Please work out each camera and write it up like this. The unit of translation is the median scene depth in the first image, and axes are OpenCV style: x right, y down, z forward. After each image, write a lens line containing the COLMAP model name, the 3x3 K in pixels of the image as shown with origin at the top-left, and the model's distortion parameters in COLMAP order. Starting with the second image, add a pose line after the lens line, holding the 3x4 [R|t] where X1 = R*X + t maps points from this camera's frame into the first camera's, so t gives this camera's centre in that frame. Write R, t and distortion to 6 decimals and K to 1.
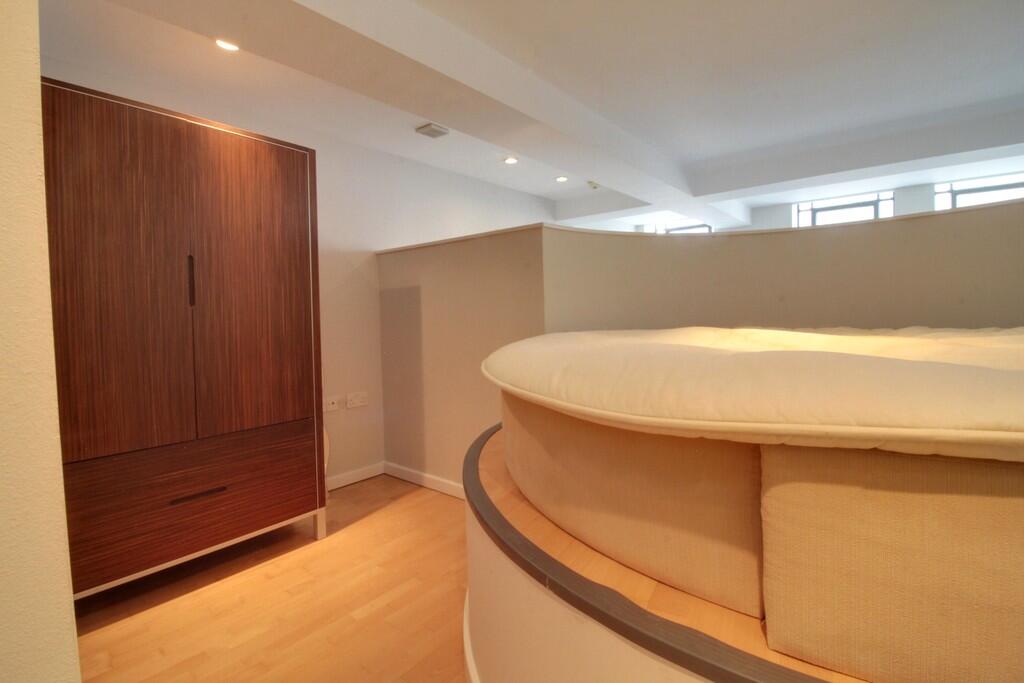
lens RADIAL K [[474.4, 0, 513.8], [0, 474.4, 329.1], [0, 0, 1]] dist [0.001657, -0.012969]
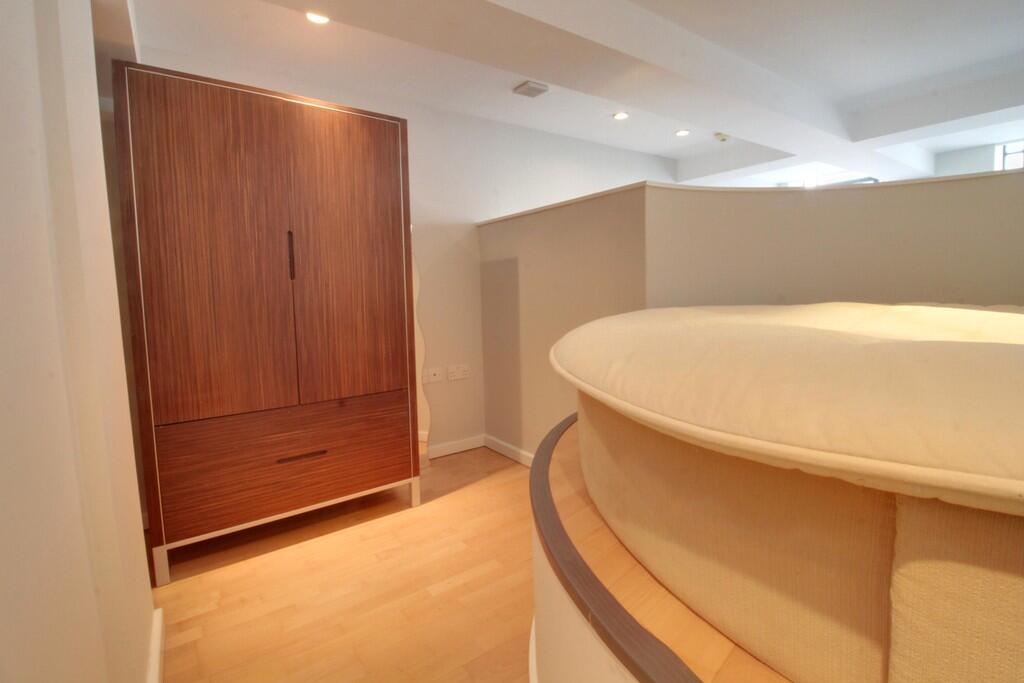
lens RADIAL K [[474.4, 0, 513.8], [0, 474.4, 329.1], [0, 0, 1]] dist [0.001657, -0.012969]
pose [[0.965856, 0.020855, -0.258240, 0.066102], [-0.006051, 0.998299, 0.057990, -0.002581], [0.259010, -0.054447, 0.964339, 0.097230]]
